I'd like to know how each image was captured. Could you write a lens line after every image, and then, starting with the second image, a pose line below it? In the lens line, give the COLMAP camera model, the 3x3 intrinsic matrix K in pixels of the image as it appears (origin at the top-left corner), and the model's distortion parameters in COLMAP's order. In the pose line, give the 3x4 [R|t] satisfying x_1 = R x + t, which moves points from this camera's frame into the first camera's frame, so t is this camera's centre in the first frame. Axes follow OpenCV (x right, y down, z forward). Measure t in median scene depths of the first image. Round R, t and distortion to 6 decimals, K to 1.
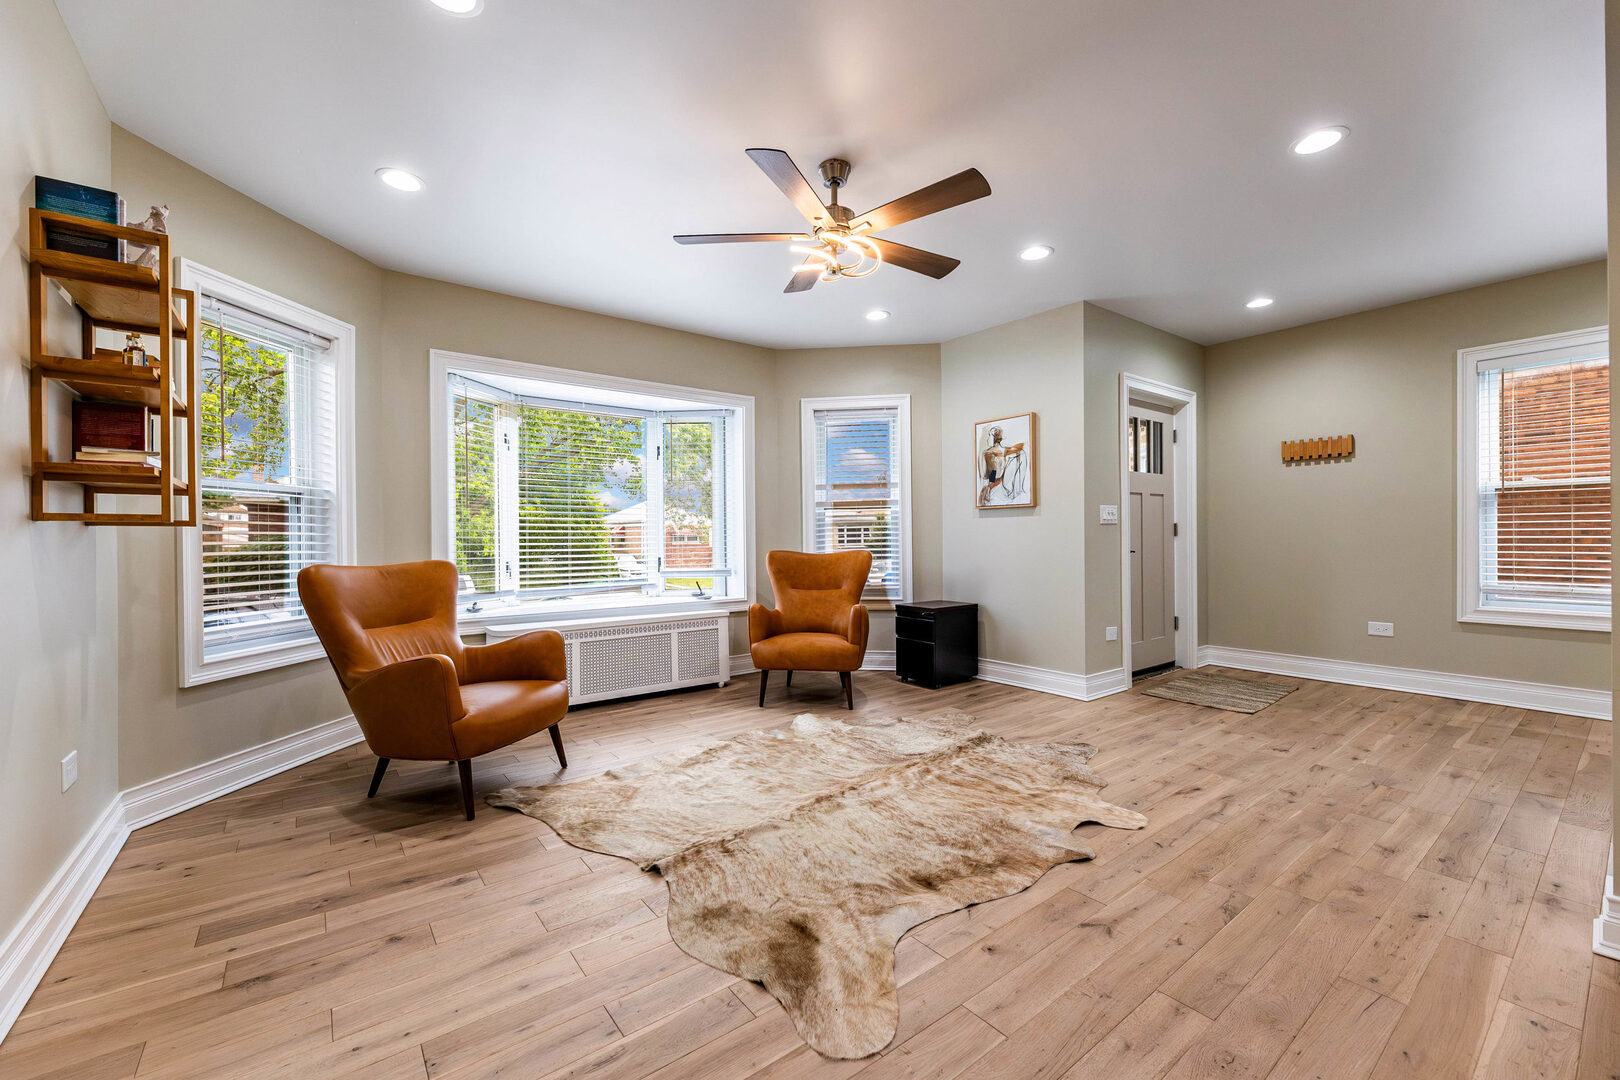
lens RADIAL K [[644.6, 0, 789.7], [0, 644.6, 539.6], [0, 0, 1]] dist [-0.000608, -0.000370]
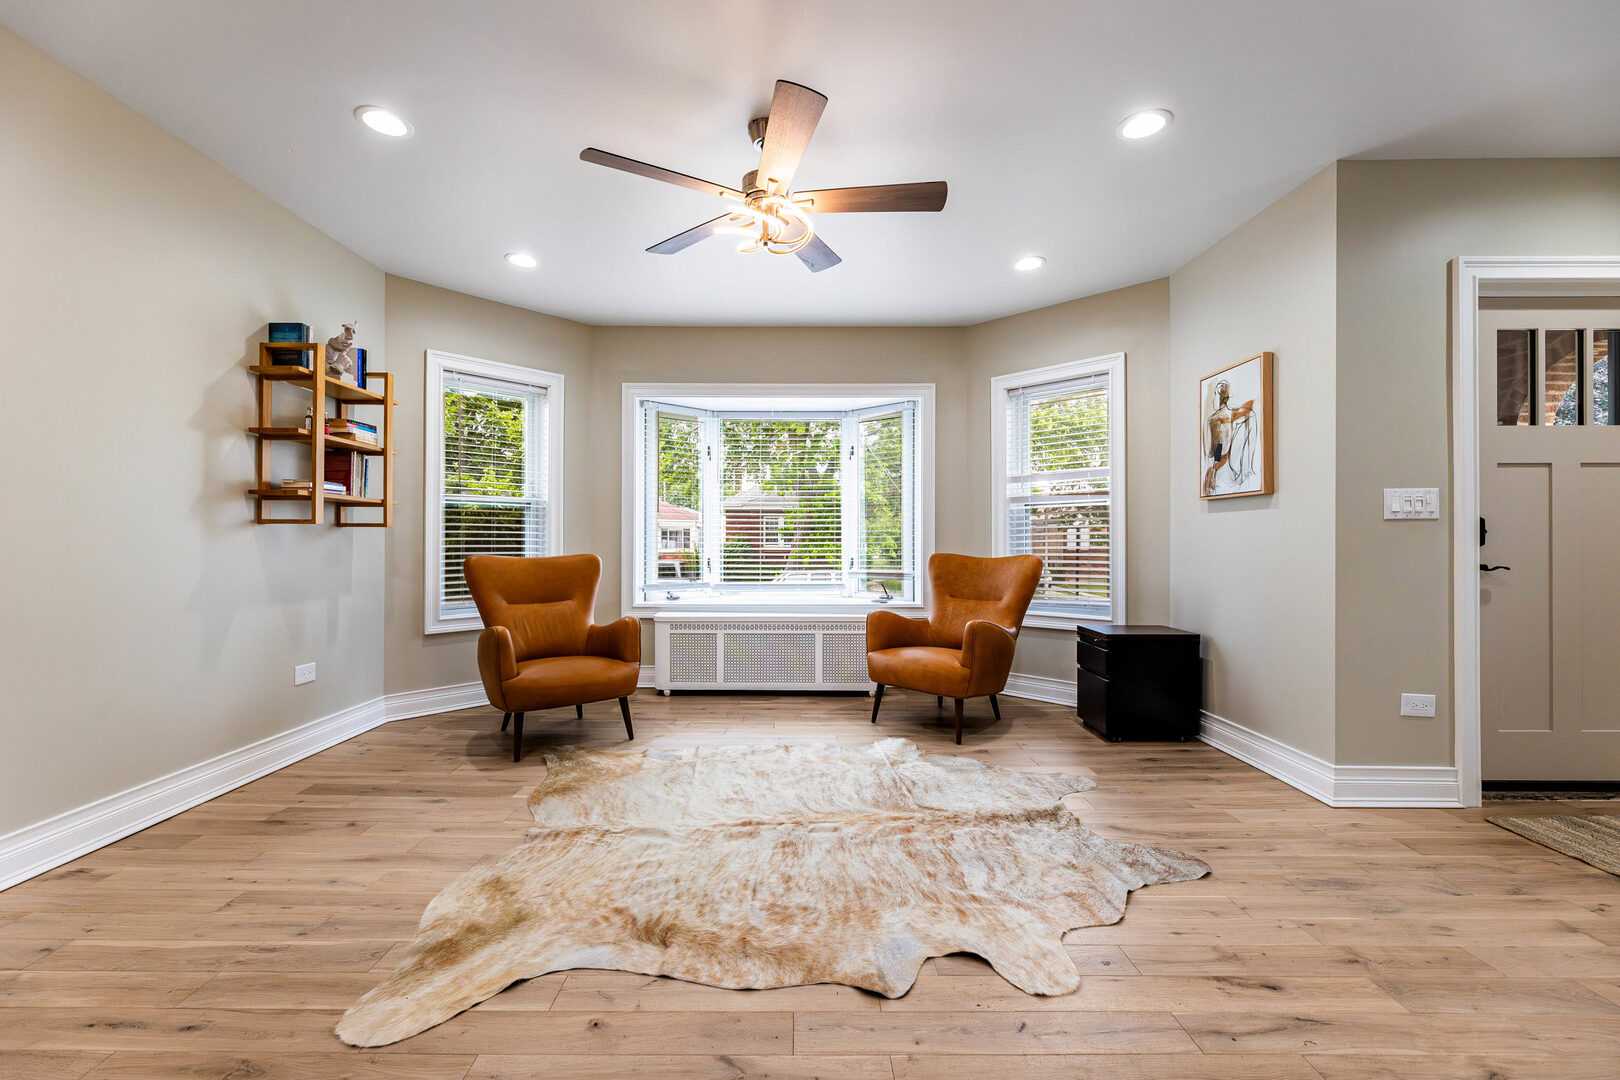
lens RADIAL K [[644.6, 0, 789.7], [0, 644.6, 539.6], [0, 0, 1]] dist [-0.000608, -0.000370]
pose [[0.801323, 0.007935, -0.598180, 0.462060], [-0.009605, 0.999954, 0.000399, -0.000536], [0.598155, 0.005426, 0.801362, 0.216153]]
